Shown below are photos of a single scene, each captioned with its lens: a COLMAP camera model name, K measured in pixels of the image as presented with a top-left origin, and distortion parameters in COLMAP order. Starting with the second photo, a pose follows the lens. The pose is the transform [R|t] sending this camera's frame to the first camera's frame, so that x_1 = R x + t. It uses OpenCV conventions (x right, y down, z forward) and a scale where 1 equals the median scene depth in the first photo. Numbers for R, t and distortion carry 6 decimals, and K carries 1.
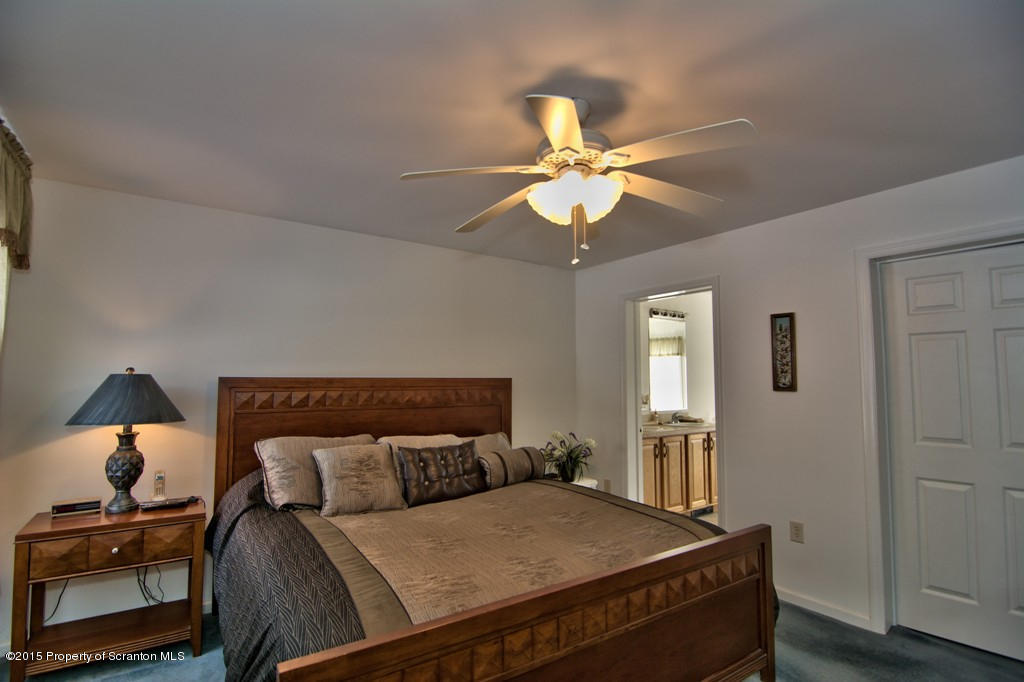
lens RADIAL K [[489.1, 0, 509.1], [0, 489.1, 337.9], [0, 0, 1]] dist [-0.005792, -0.009081]
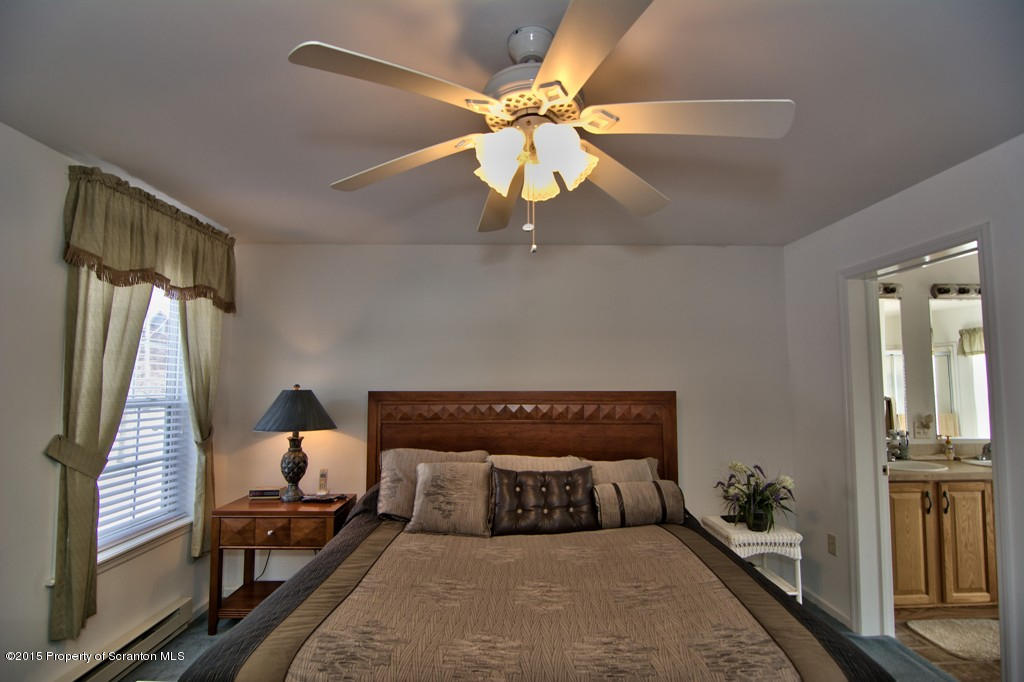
lens RADIAL K [[489.1, 0, 506.8], [0, 489.1, 339.0], [0, 0, 1]] dist [-0.005792, -0.009081]
pose [[0.828266, -0.049804, -0.558117, 0.335702], [0.049093, 0.998662, -0.016260, -0.007987], [0.558180, -0.013932, 0.829603, 0.242460]]
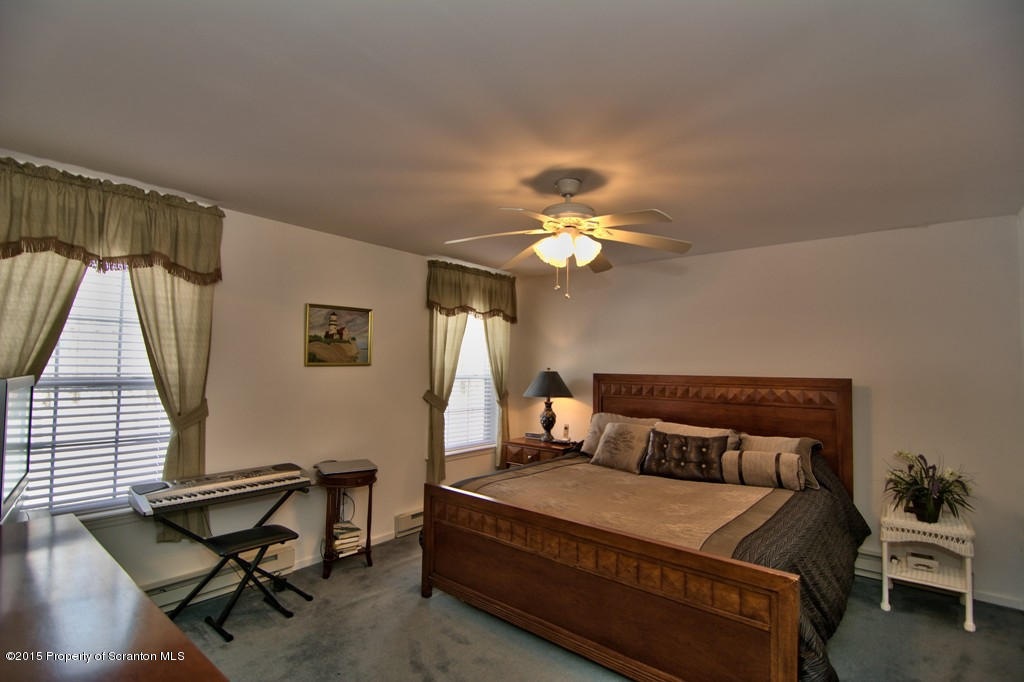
lens RADIAL K [[480.9, 0, 509.4], [0, 480.9, 337.3], [0, 0, 1]] dist [-0.015372, -0.000570]
pose [[0.273848, -0.054554, -0.960225, 0.929670], [0.070244, 0.996858, -0.036602, -0.001581], [0.959204, -0.057426, 0.276820, 0.301562]]
